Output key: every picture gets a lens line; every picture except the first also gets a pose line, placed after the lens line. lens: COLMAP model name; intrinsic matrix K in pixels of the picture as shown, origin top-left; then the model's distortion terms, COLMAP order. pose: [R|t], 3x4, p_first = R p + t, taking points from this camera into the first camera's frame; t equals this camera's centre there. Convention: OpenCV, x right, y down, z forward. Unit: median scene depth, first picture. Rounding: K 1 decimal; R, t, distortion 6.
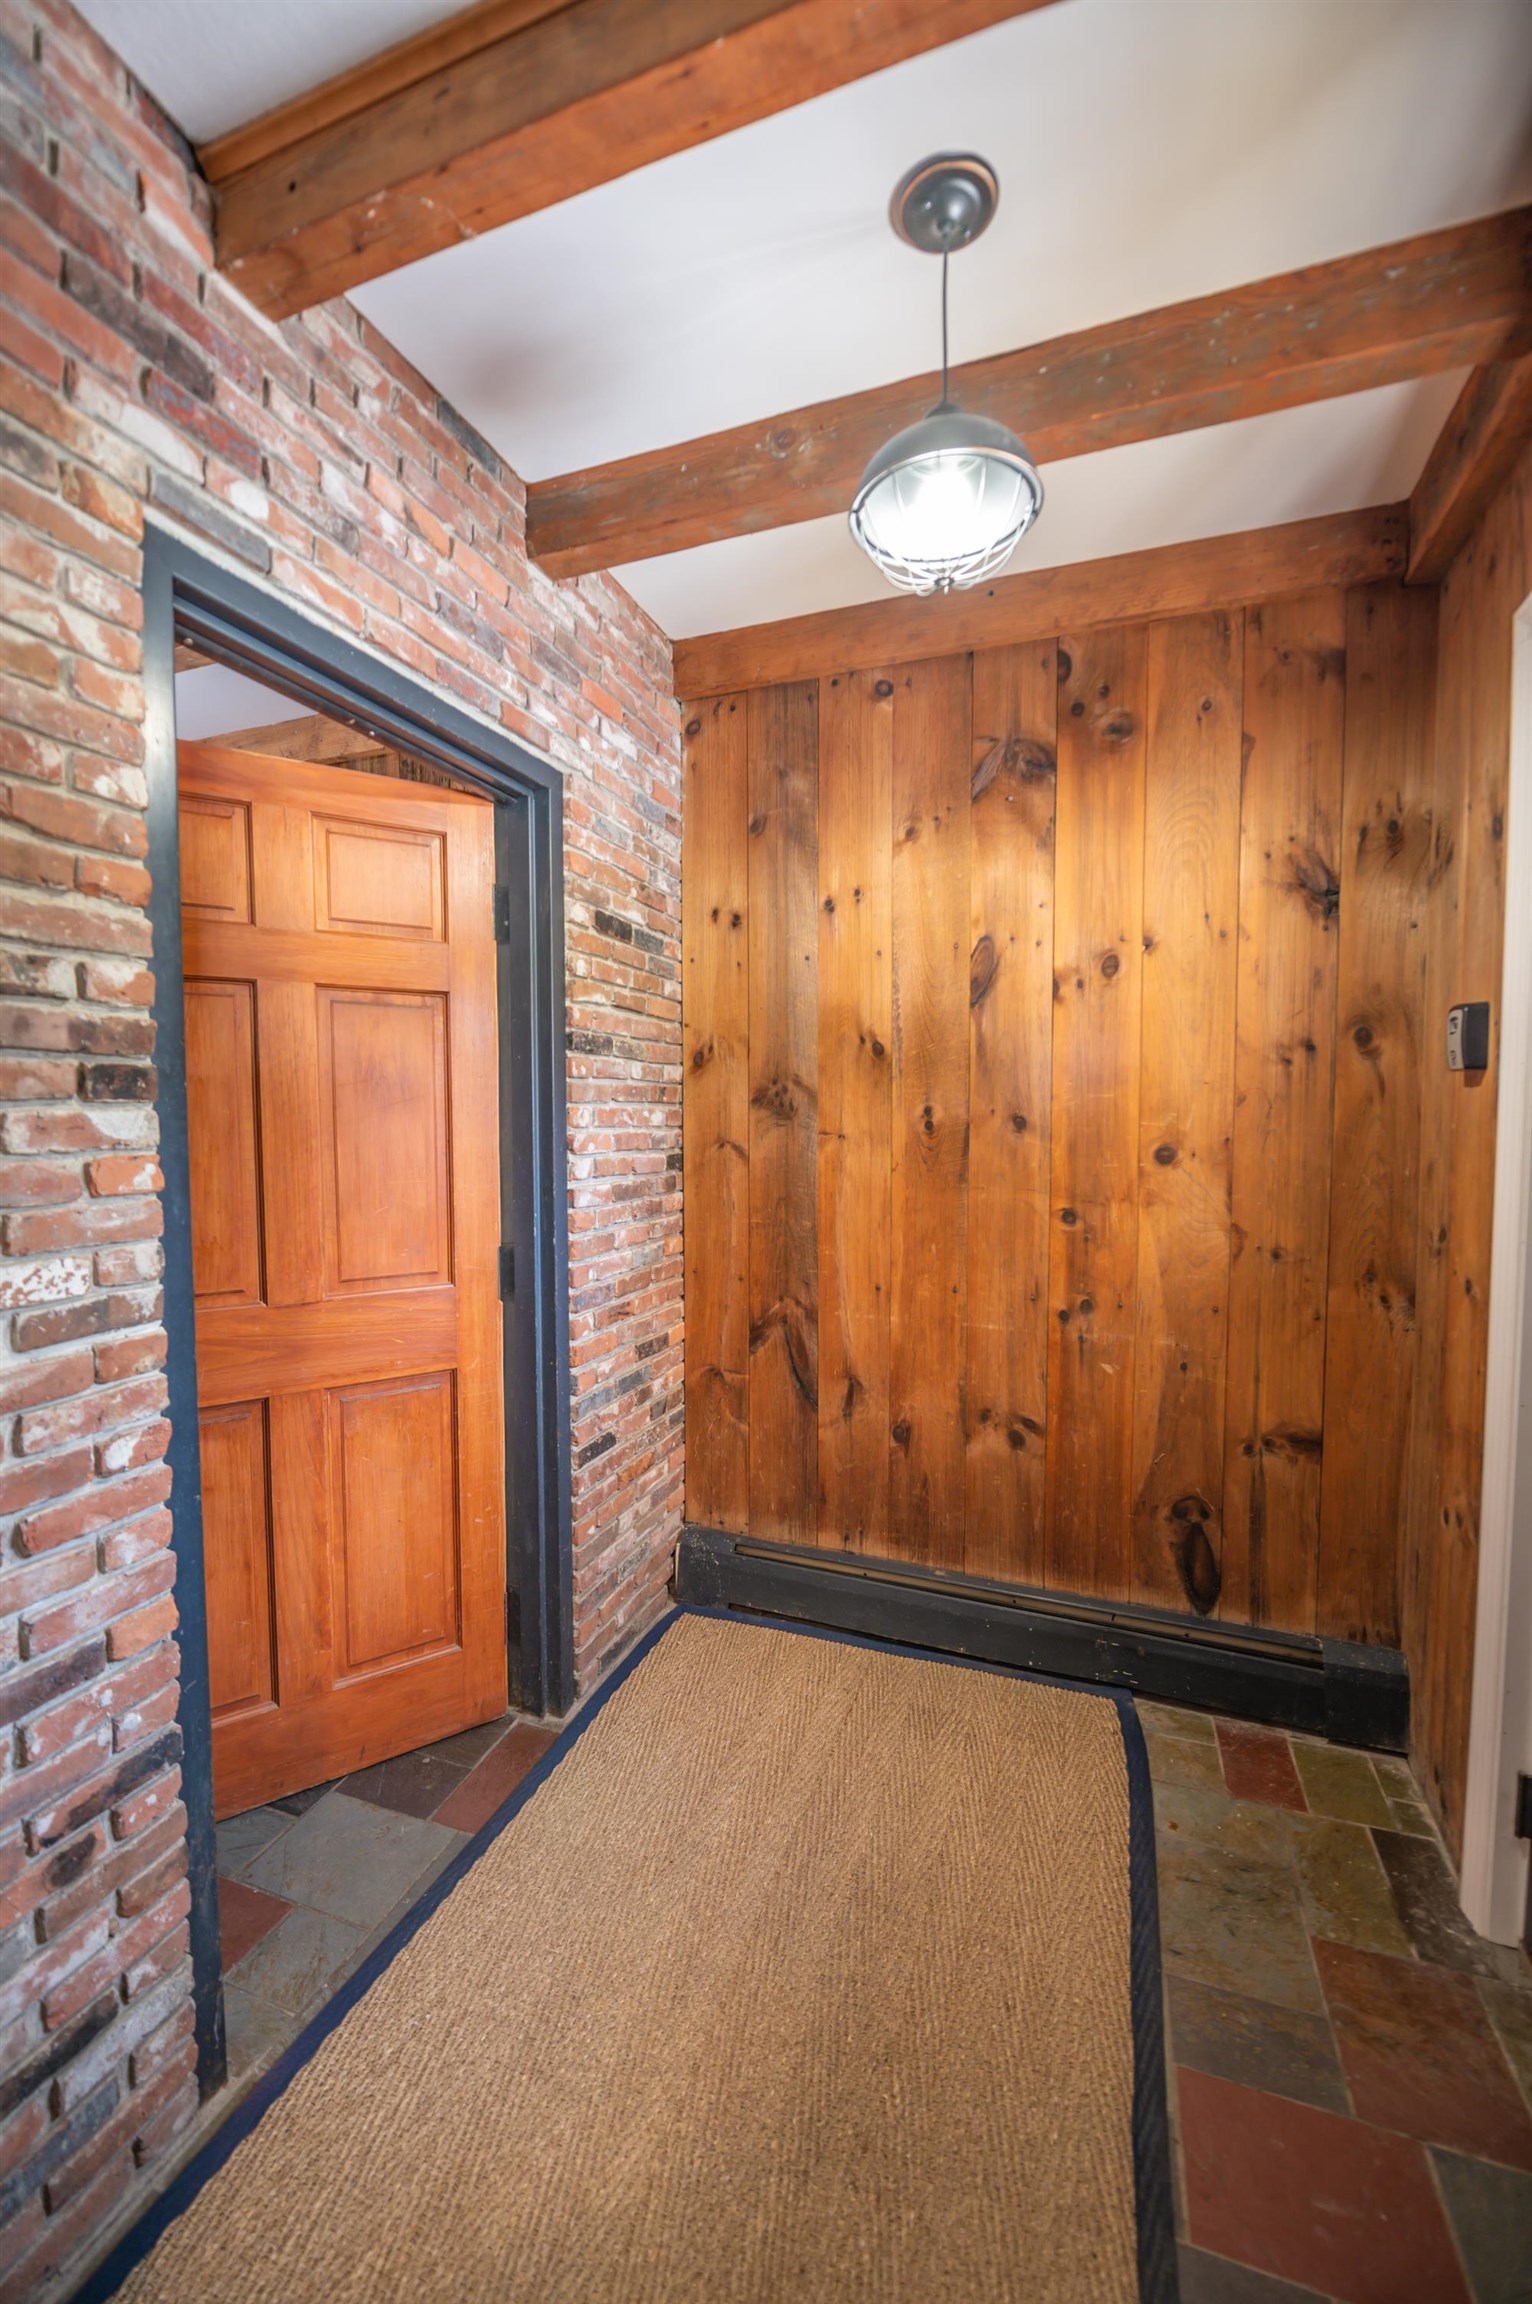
lens RADIAL K [[918.7, 0, 766.3], [0, 918.7, 1157.3], [0, 0, 1]] dist [0.003953, 0.000009]
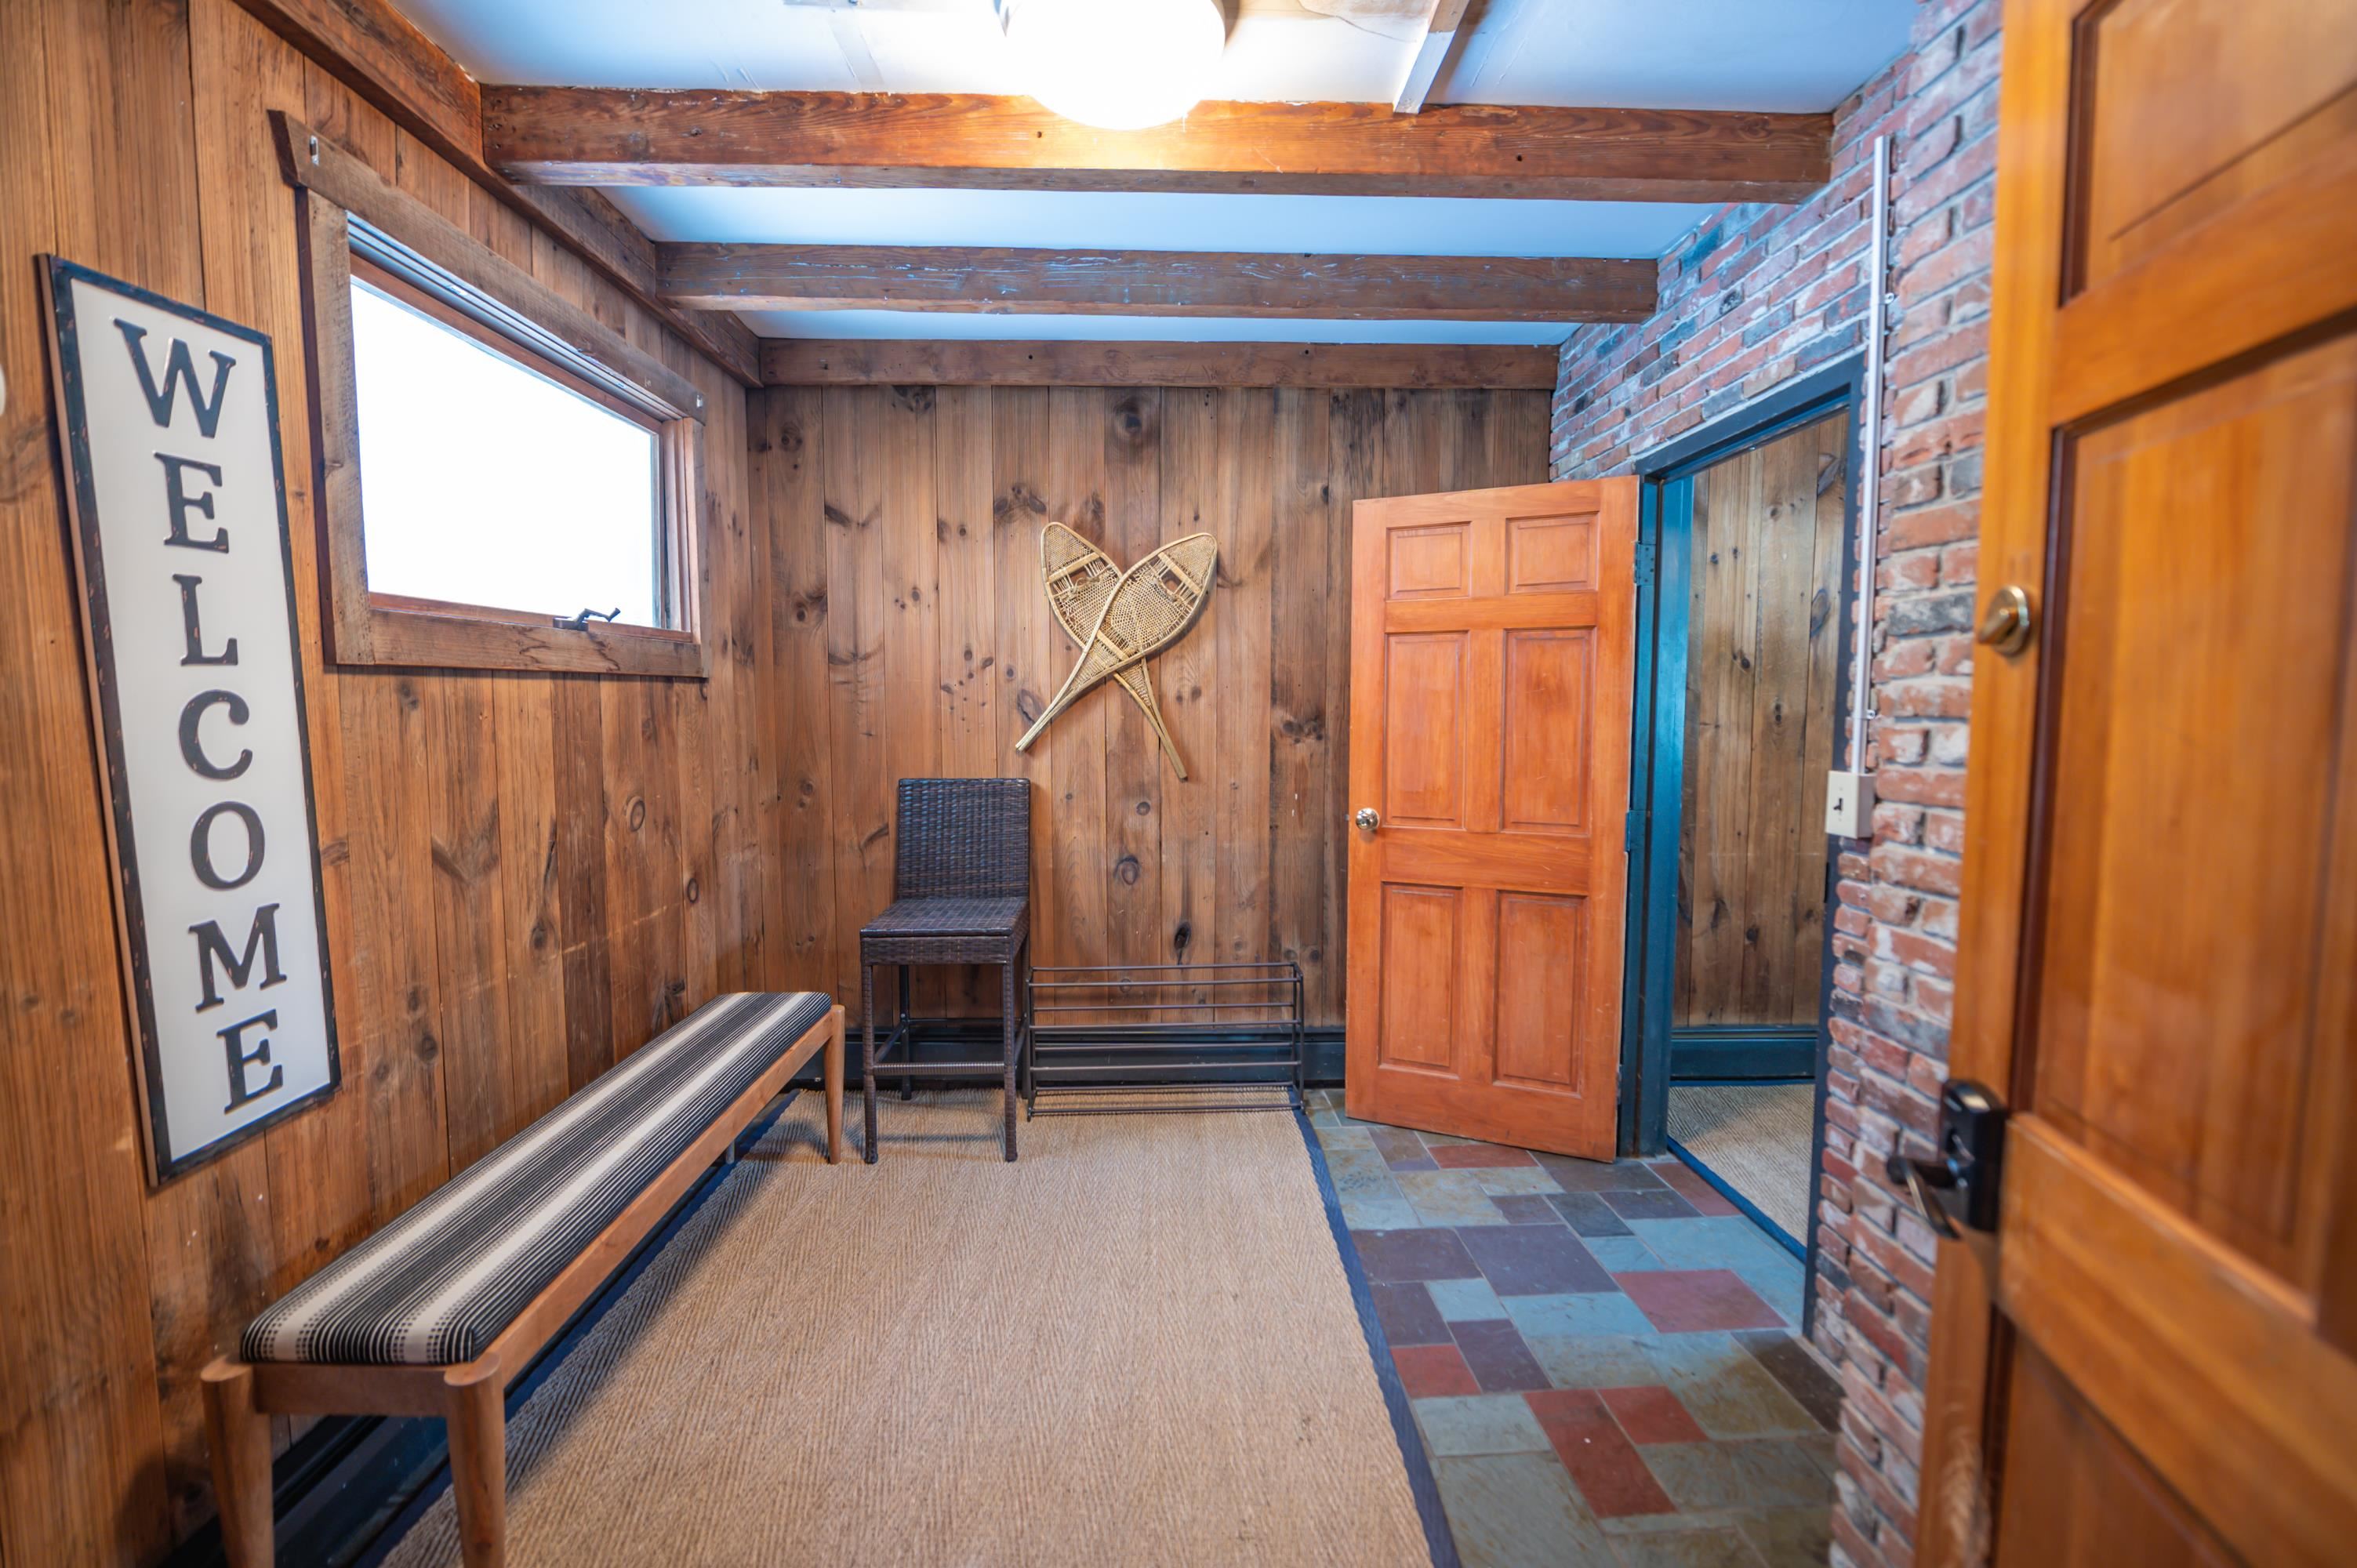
lens RADIAL K [[939.8, 0, 1177.6], [0, 939.8, 769.3], [0, 0, 1]] dist [0.003953, 0.000009]
pose [[0.927265, -0.030023, 0.373200, -1.226093], [0.023305, 0.999475, 0.022500, -0.008886], [-0.373680, -0.012166, 0.927478, -0.016374]]
